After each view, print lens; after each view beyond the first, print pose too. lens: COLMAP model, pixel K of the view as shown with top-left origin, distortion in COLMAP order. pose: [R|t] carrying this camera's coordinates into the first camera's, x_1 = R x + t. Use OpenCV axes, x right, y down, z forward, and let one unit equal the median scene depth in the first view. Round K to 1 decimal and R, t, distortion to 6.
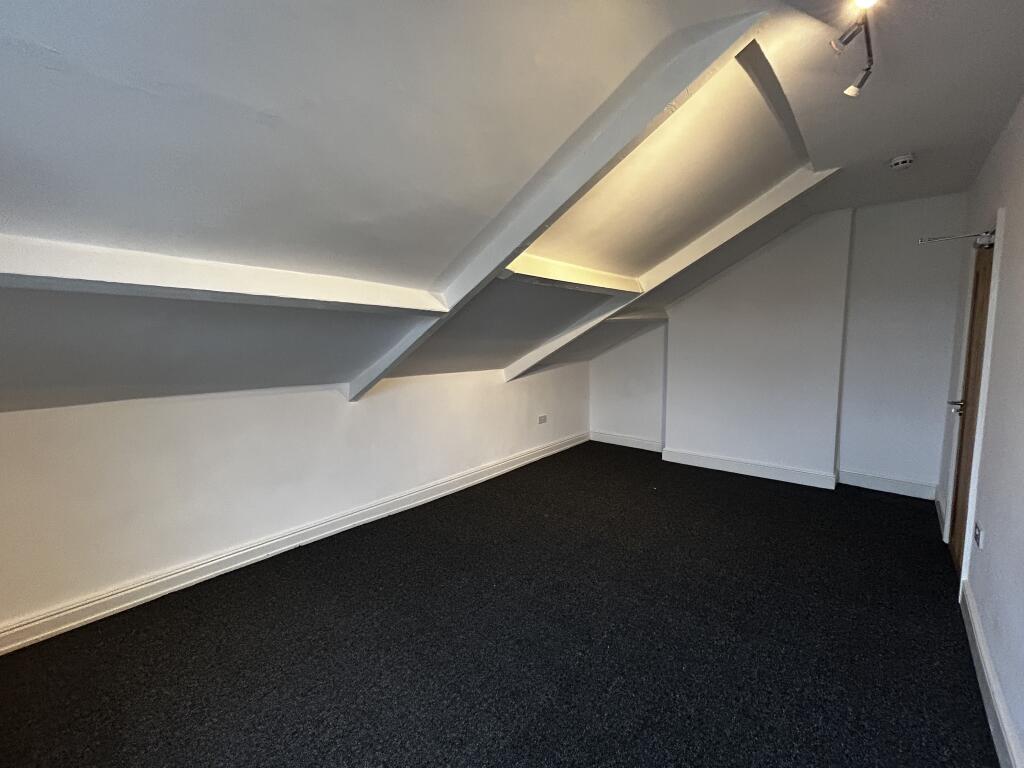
lens RADIAL K [[411.6, 0, 510.2], [0, 411.6, 384.7], [0, 0, 1]] dist [-0.002973, -0.000291]
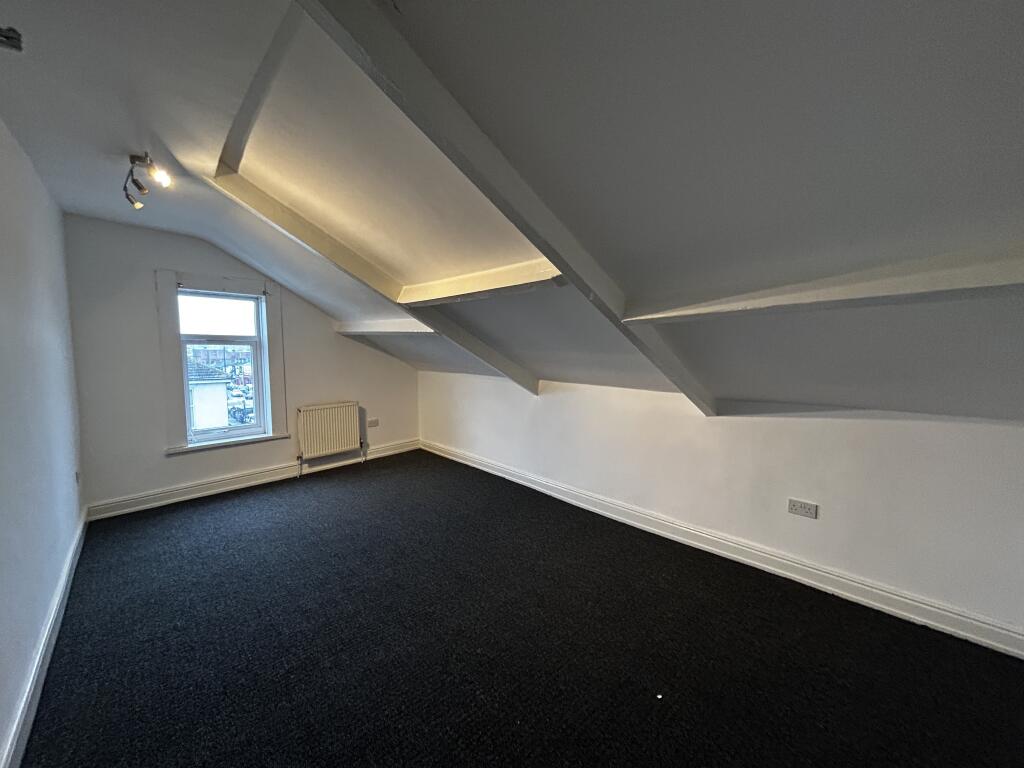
lens RADIAL K [[411.6, 0, 510.2], [0, 411.6, 384.7], [0, 0, 1]] dist [-0.002973, -0.000291]
pose [[-0.107696, 0.100651, -0.989076, 0.685111], [-0.106671, 0.987949, 0.112151, -0.096730], [0.988445, 0.117584, -0.095662, 0.757868]]
